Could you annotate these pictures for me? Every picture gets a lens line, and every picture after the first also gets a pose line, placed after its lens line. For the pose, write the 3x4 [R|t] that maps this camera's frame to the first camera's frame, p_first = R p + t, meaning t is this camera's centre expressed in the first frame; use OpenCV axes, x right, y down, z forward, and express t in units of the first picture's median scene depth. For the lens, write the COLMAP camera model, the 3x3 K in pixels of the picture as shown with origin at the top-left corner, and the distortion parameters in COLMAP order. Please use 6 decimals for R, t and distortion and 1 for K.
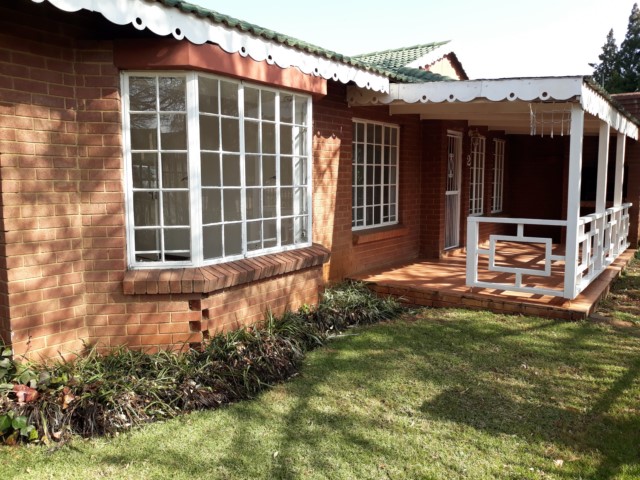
lens RADIAL K [[530.0, 0, 320.0], [0, 530.0, 240.0], [0, 0, 1]] dist [-0.001311, 0.005206]
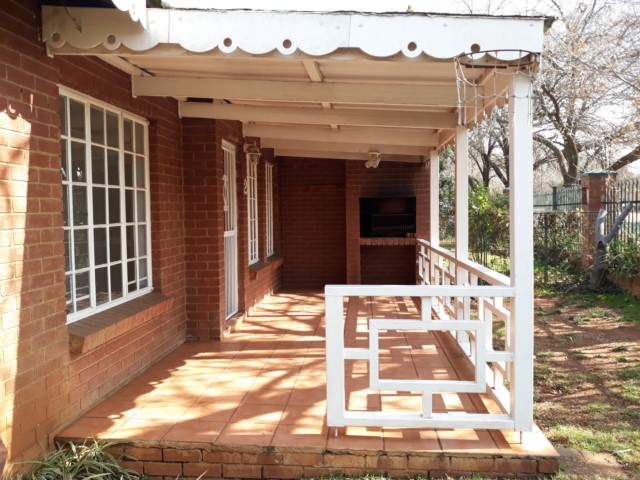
lens RADIAL K [[530.0, 0, 320.0], [0, 530.0, 240.0], [0, 0, 1]] dist [-0.001311, 0.005206]
pose [[0.863894, -0.030494, 0.502749, 0.019753], [0.062806, 0.996897, -0.047457, -0.052479], [-0.499742, 0.072573, 0.863129, 0.458668]]
